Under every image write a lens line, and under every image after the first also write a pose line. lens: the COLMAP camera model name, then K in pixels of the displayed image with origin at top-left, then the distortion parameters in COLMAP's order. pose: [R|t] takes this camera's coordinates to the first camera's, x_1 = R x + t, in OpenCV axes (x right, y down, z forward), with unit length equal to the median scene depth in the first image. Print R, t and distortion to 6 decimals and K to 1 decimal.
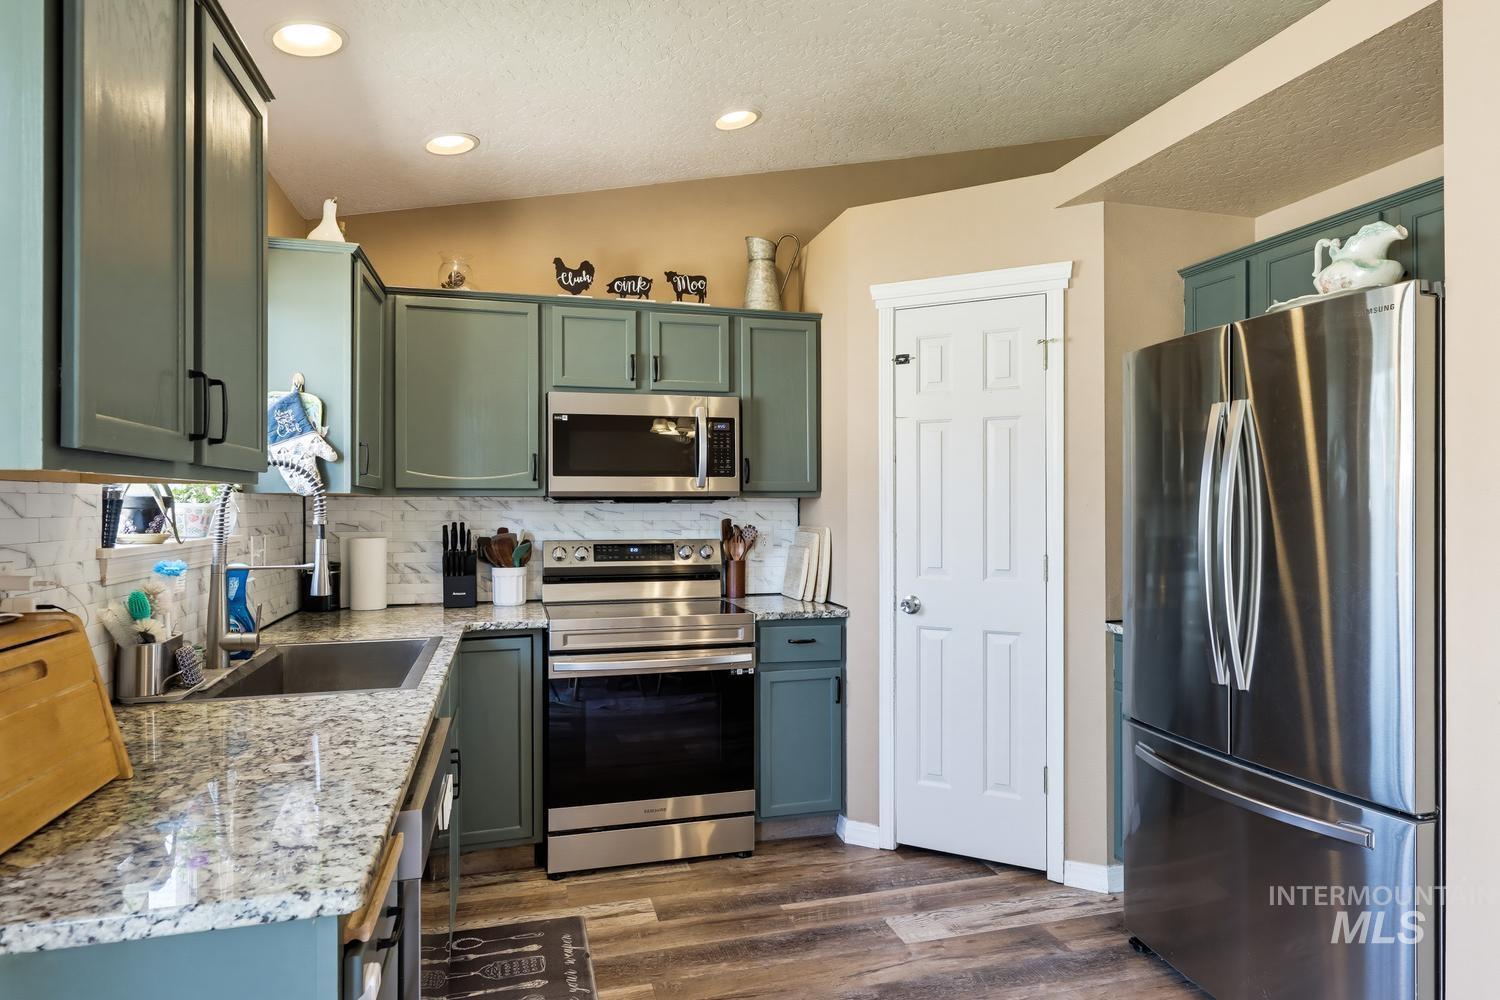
lens RADIAL K [[885.3, 0, 775.2], [0, 885.3, 503.6], [0, 0, 1]] dist [0.001360, 0.000028]
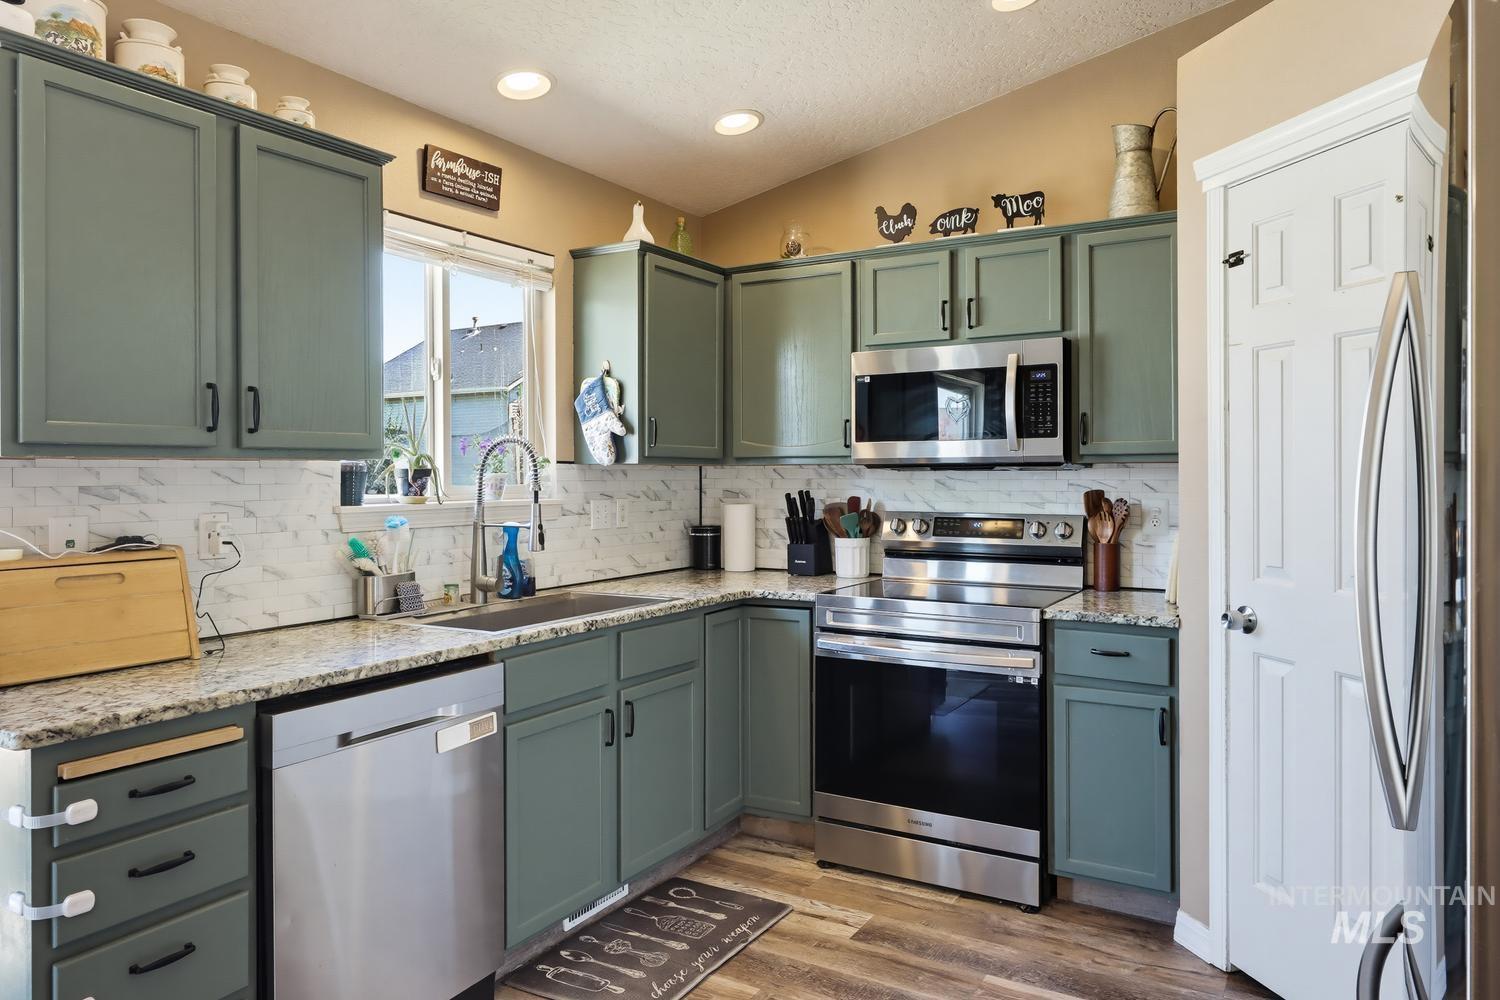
lens RADIAL K [[986.6, 0, 776.3], [0, 986.6, 474.1], [0, 0, 1]] dist [0.000102, -0.000300]
pose [[0.690211, -0.000863, -0.723608, 0.442541], [0.004808, 0.999983, 0.003394, -0.001413], [0.723592, -0.005822, 0.690203, 0.214438]]
